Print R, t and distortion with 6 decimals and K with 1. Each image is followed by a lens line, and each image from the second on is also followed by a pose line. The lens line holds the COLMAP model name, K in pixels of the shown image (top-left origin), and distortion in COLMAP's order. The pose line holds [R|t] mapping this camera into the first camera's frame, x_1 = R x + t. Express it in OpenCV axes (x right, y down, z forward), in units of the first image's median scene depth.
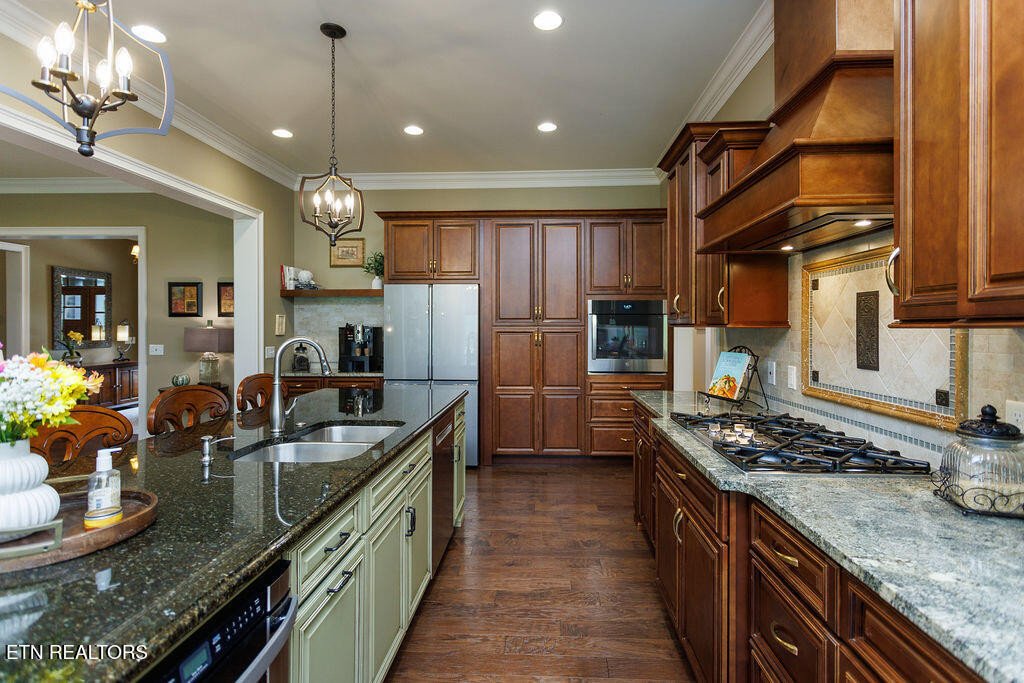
lens RADIAL K [[495.3, 0, 527.0], [0, 495.3, 324.3], [0, 0, 1]] dist [0.004279, 0.000472]
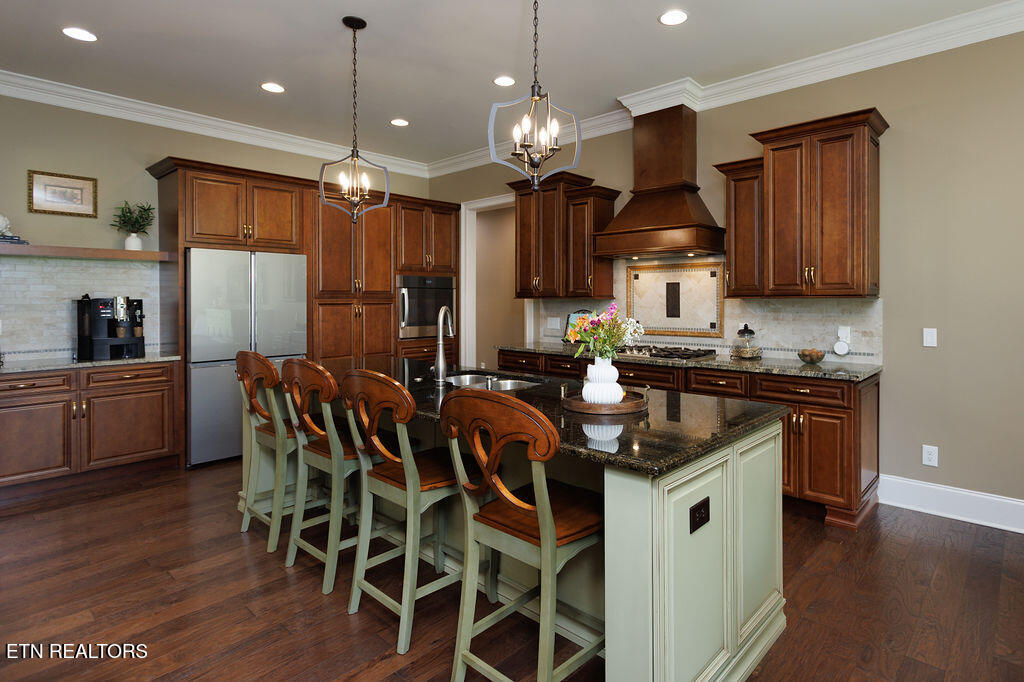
lens RADIAL K [[539.3, 0, 544.0], [0, 539.3, 296.4], [0, 0, 1]] dist [0.002882, 0.000222]
pose [[0.635181, 0.002221, 0.772360, -0.658959], [-0.001888, 0.999997, -0.001323, 0.000674], [-0.772361, -0.000617, 0.635184, -0.037239]]
